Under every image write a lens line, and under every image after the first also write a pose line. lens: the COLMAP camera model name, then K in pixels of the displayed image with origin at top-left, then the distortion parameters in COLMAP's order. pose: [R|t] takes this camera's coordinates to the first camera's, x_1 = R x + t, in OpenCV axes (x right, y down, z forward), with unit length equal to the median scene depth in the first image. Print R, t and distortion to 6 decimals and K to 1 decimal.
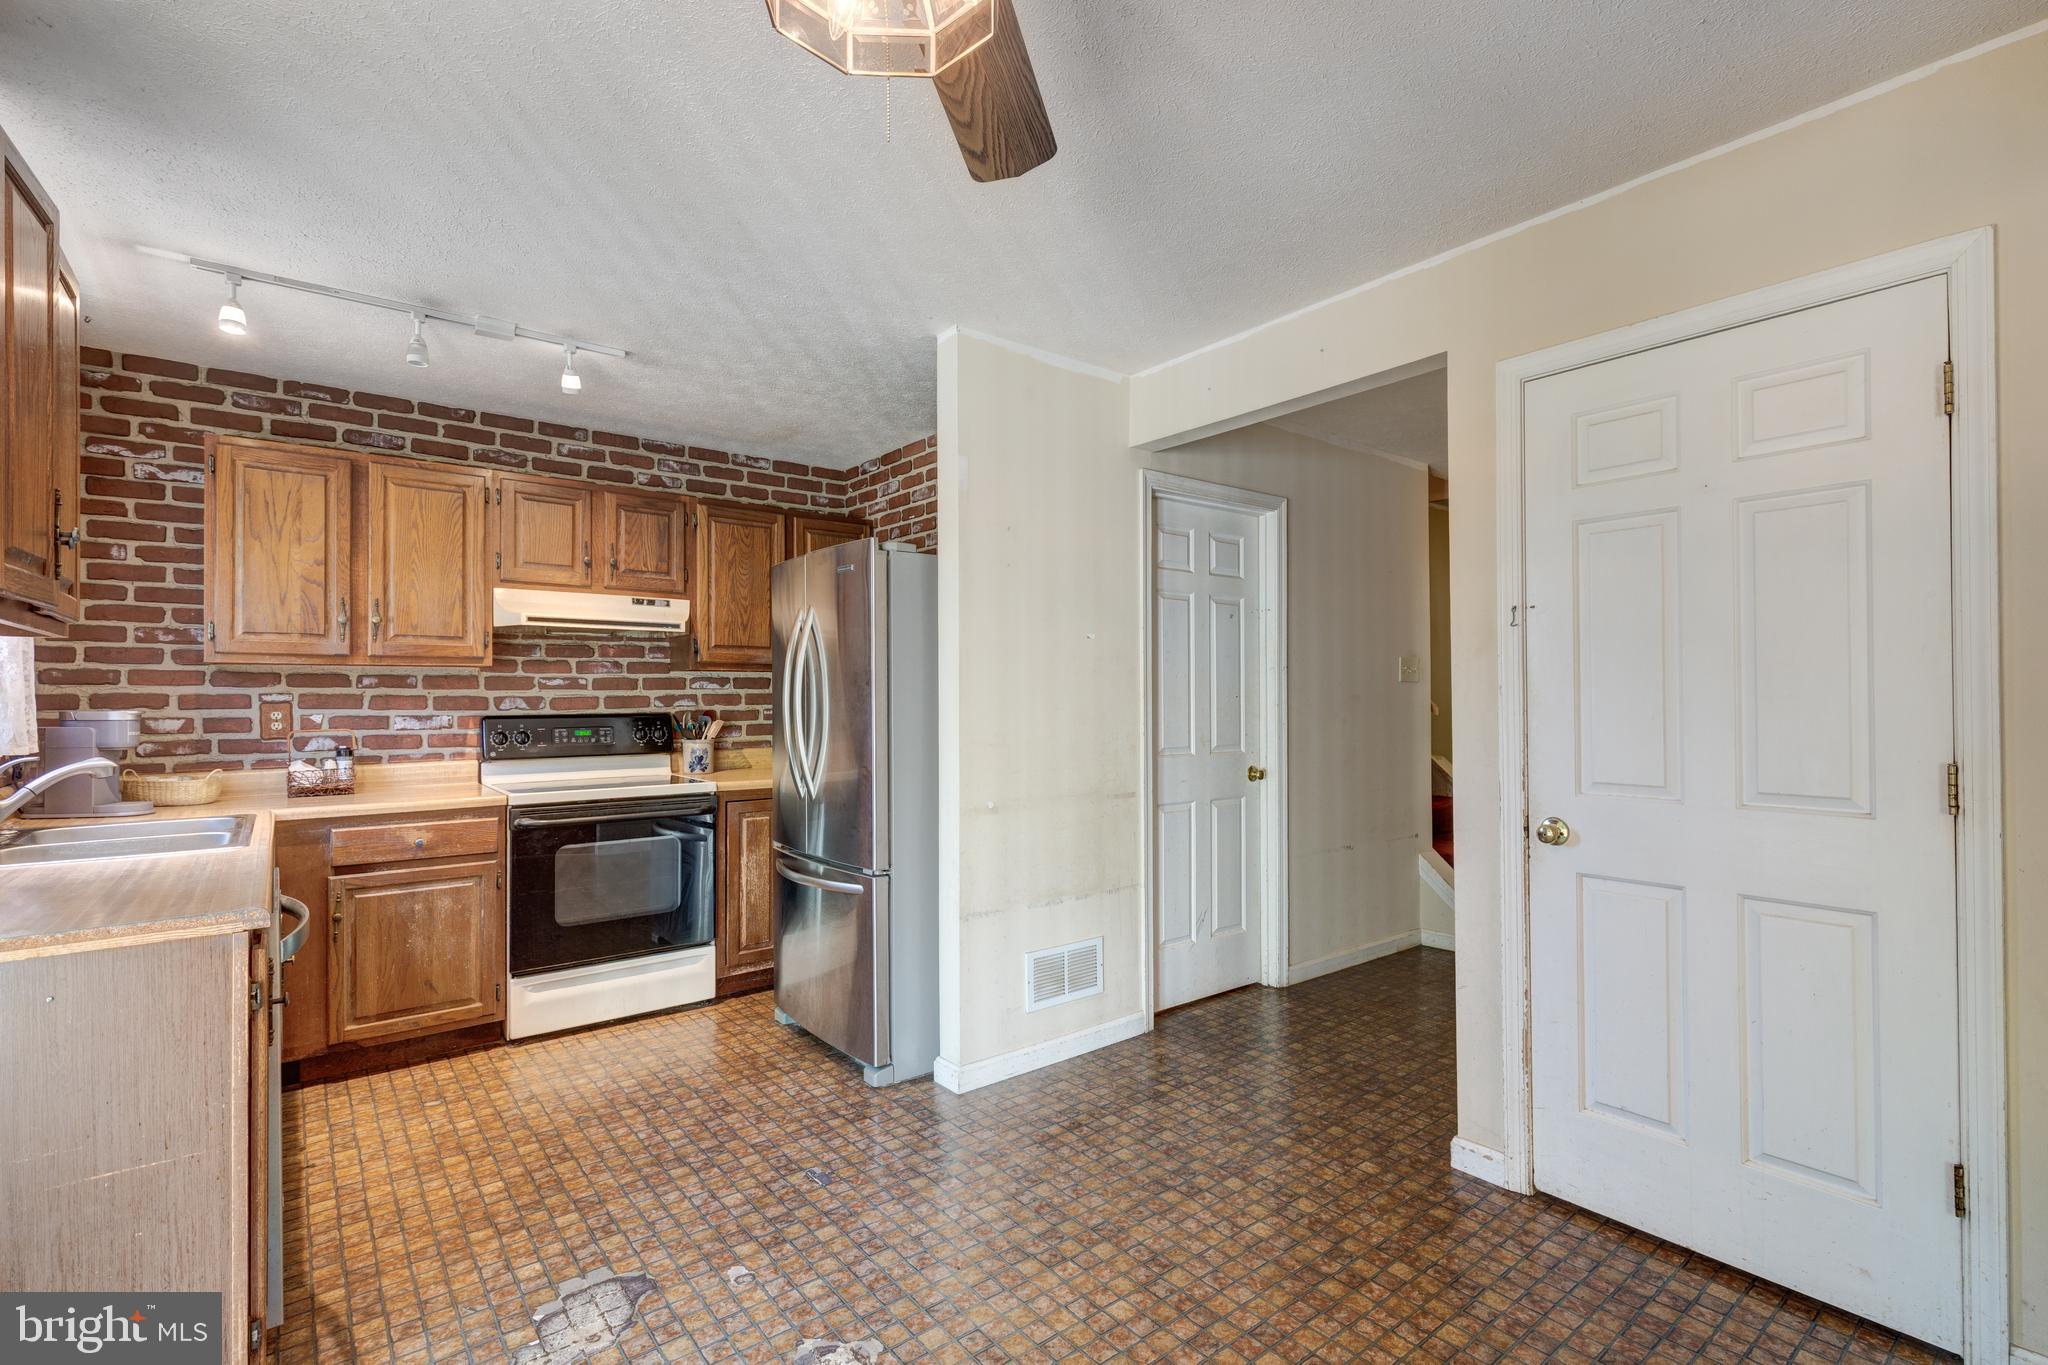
lens RADIAL K [[941.9, 0, 1038.2], [0, 941.9, 686.6], [0, 0, 1]] dist [0.010418, -0.003079]
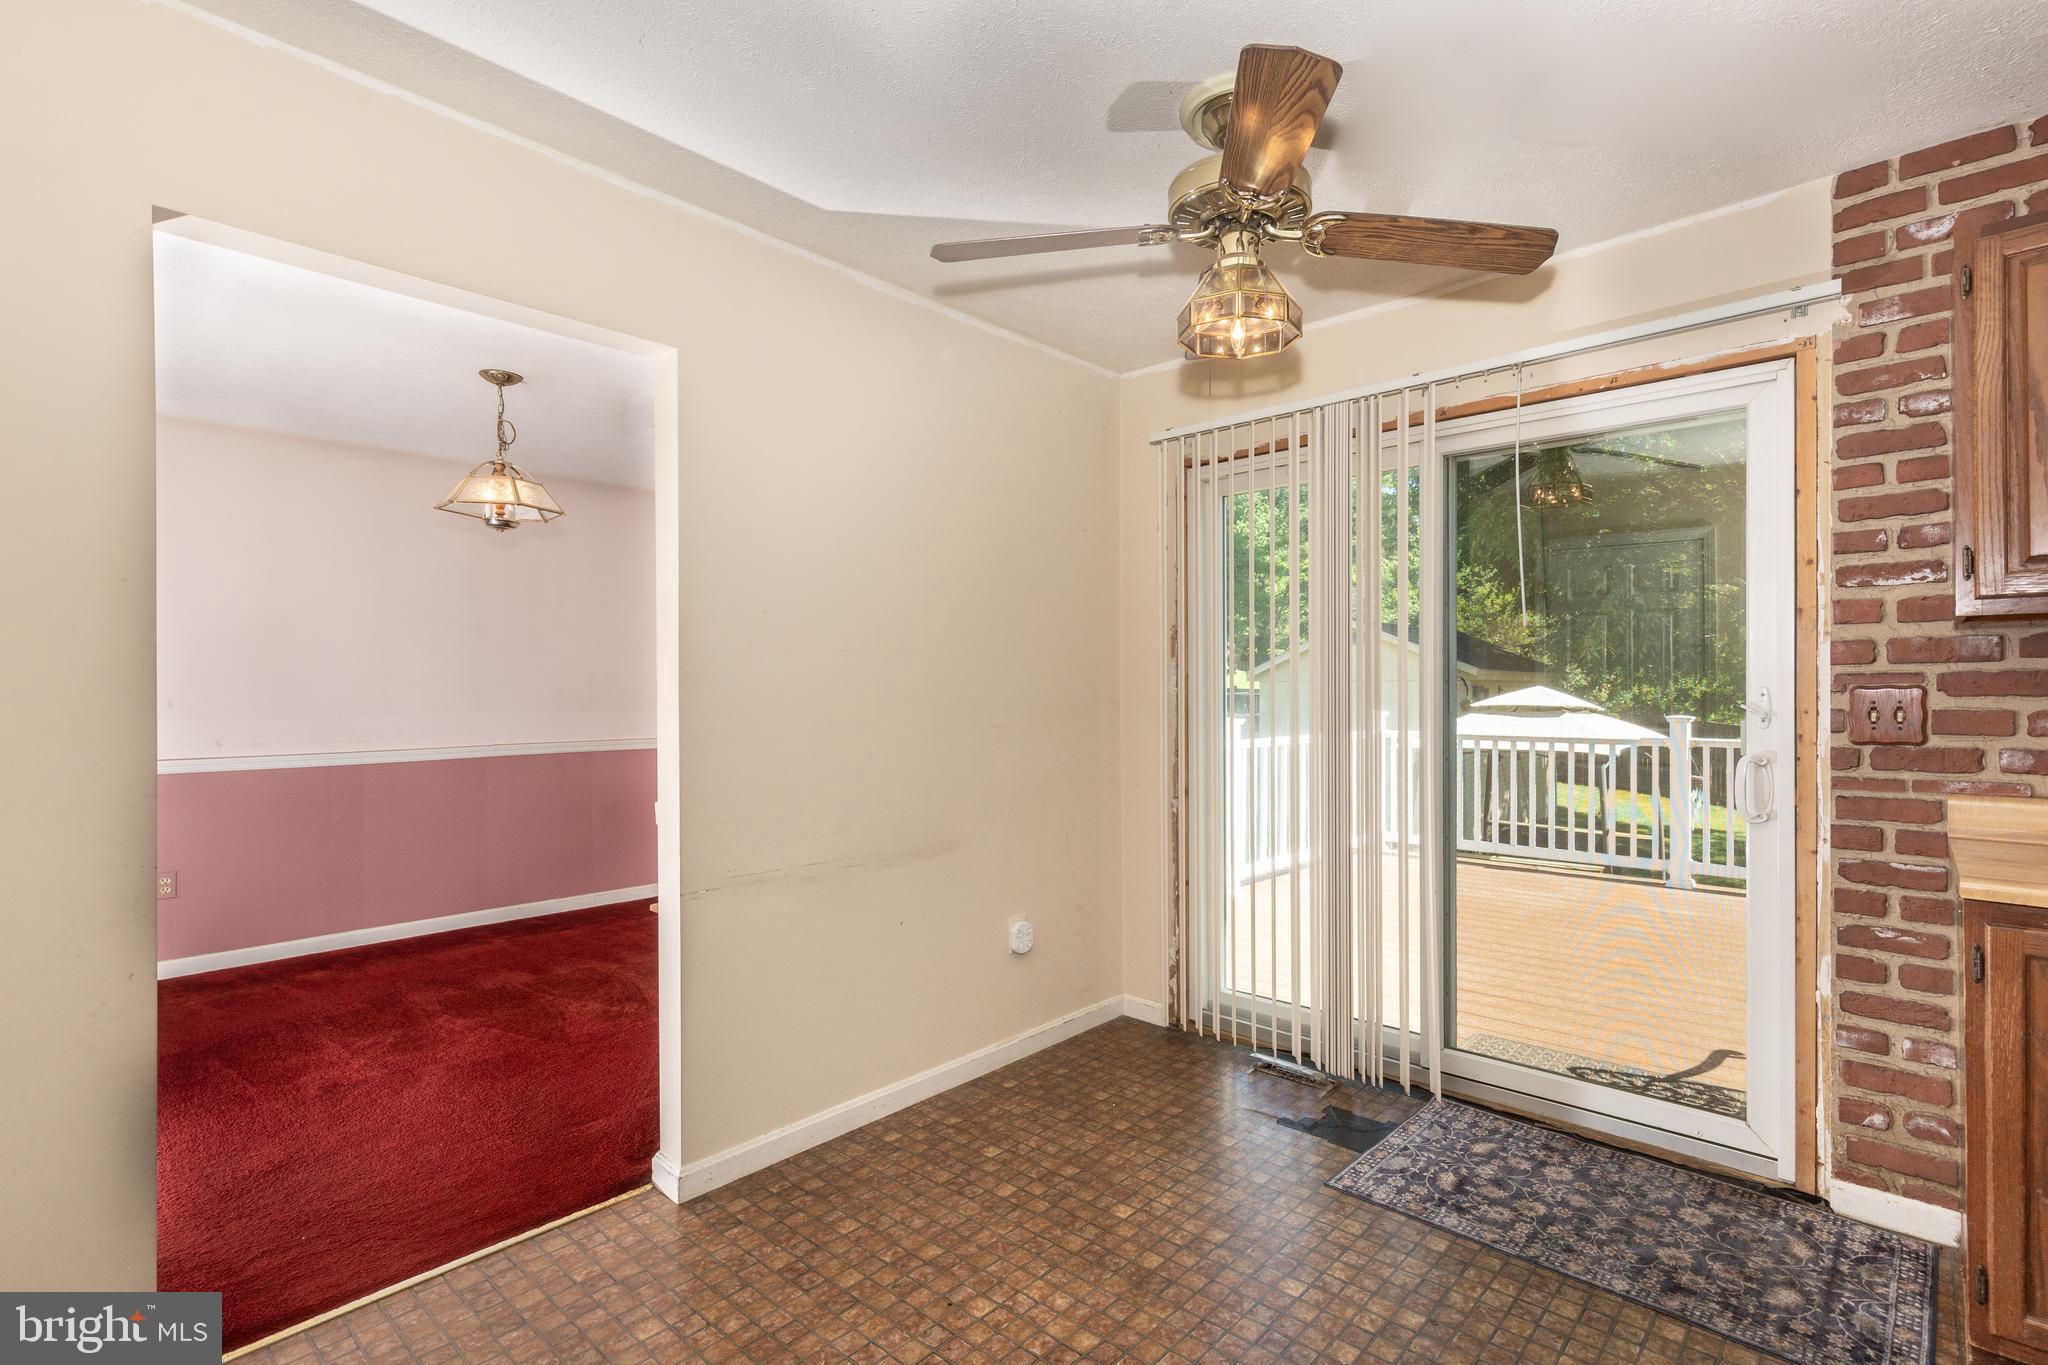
lens RADIAL K [[969.7, 0, 1097.1], [0, 969.7, 690.3], [0, 0, 1]] dist [0.010096, -0.003867]
pose [[-0.985918, 0.010285, -0.166910, 0.141365], [0.011803, 0.999897, -0.008105, 0.010087], [0.166810, -0.009961, -0.985939, 0.861460]]
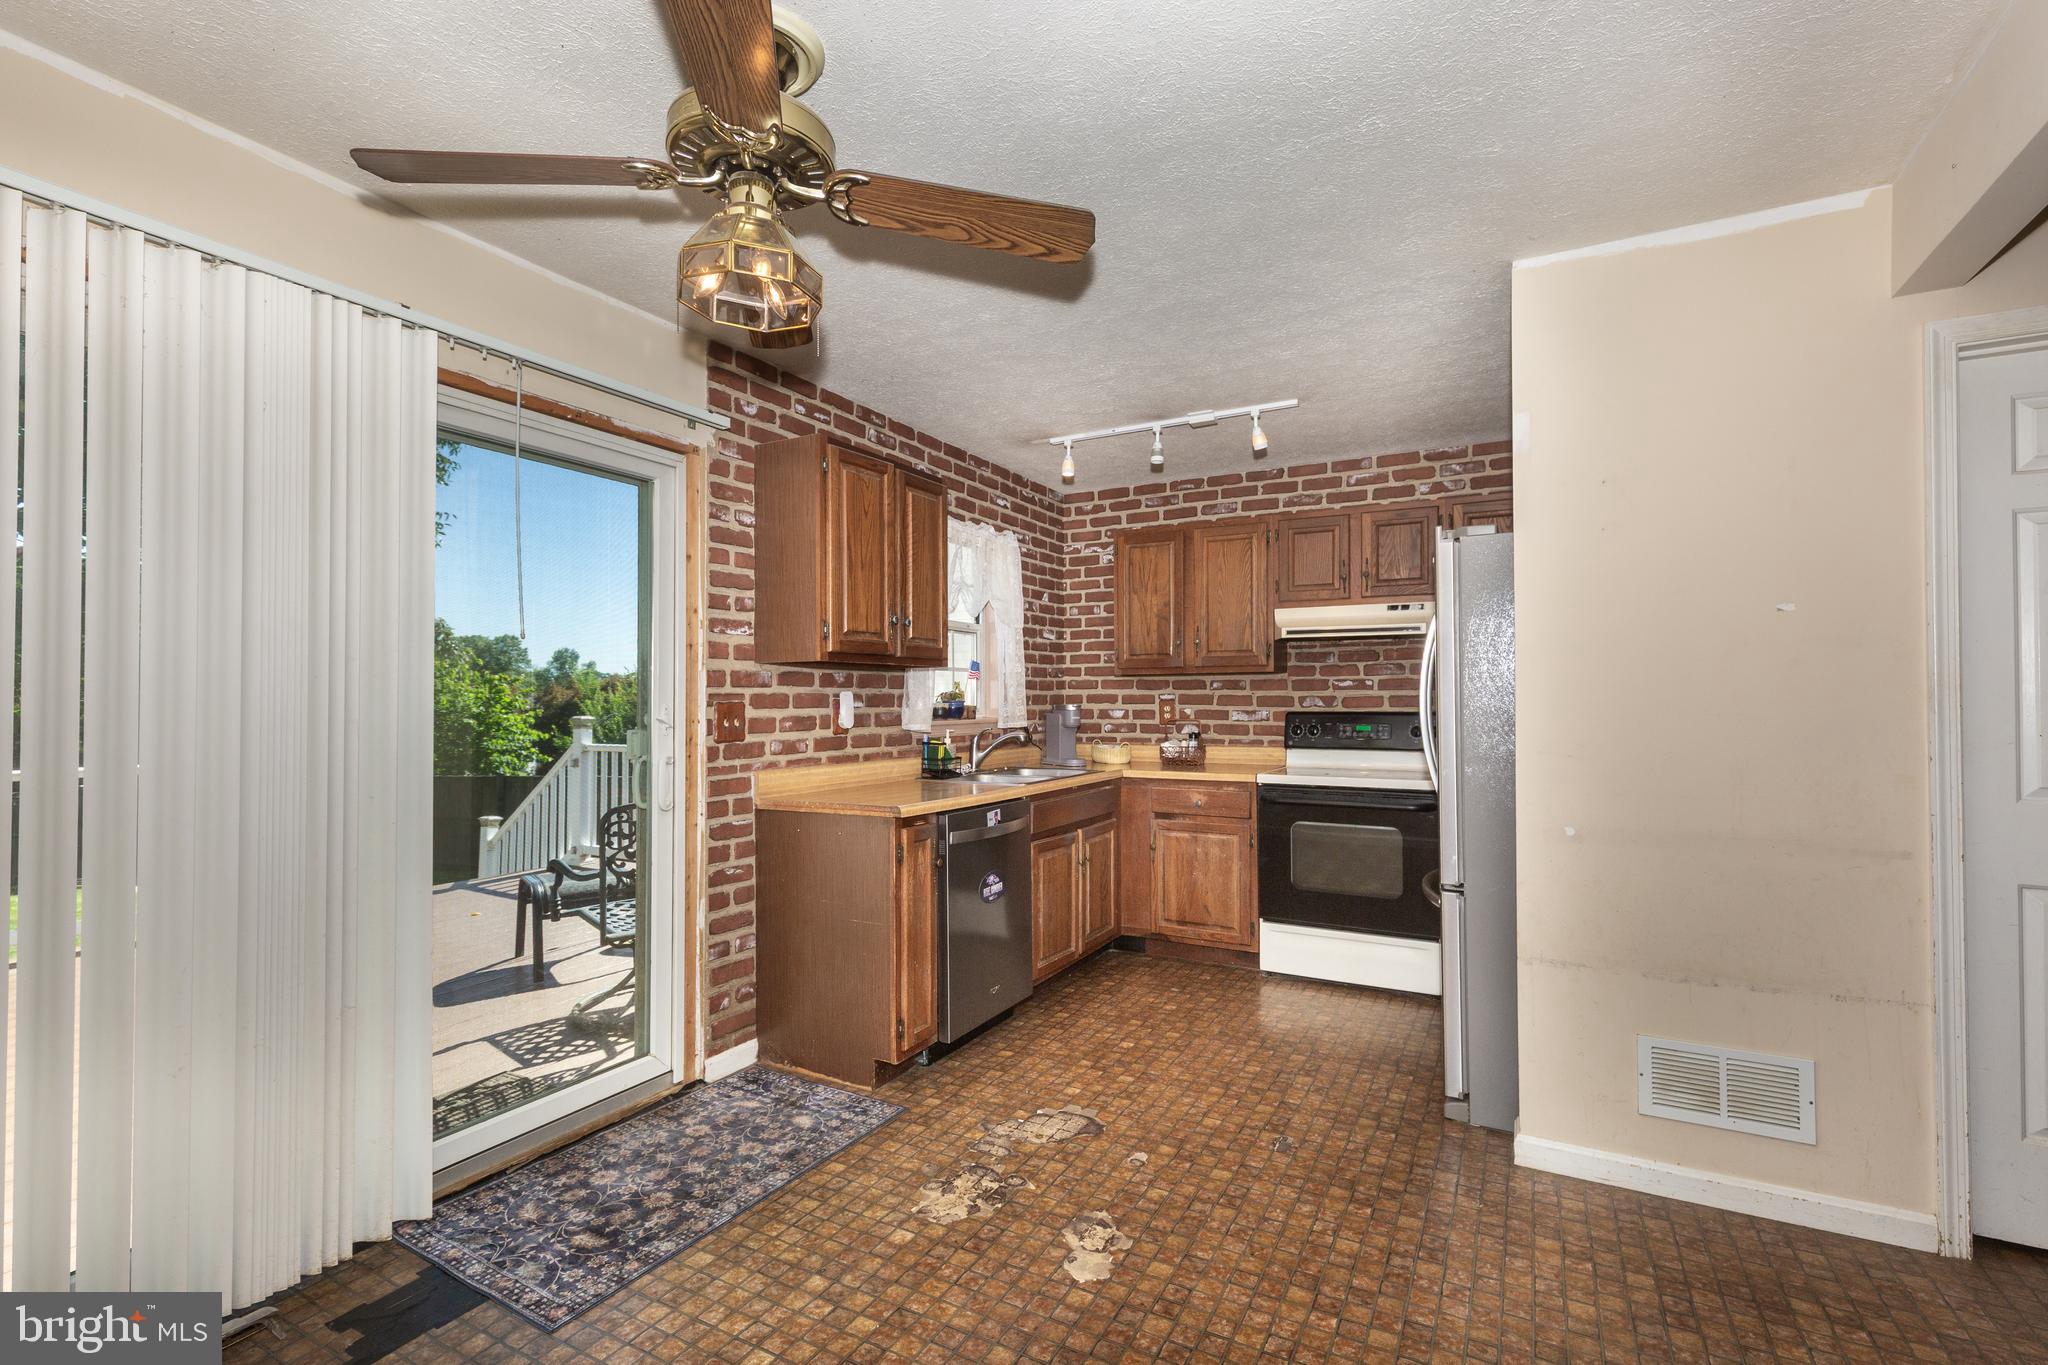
lens RADIAL K [[941.9, 0, 1020.0], [0, 941.9, 679.6], [0, 0, 1]] dist [0.010418, -0.003079]
pose [[0.377241, -0.014393, -0.926003, 0.475926], [0.009907, 0.999885, -0.011505, -0.000558], [0.926062, -0.004834, 0.377340, 0.230062]]
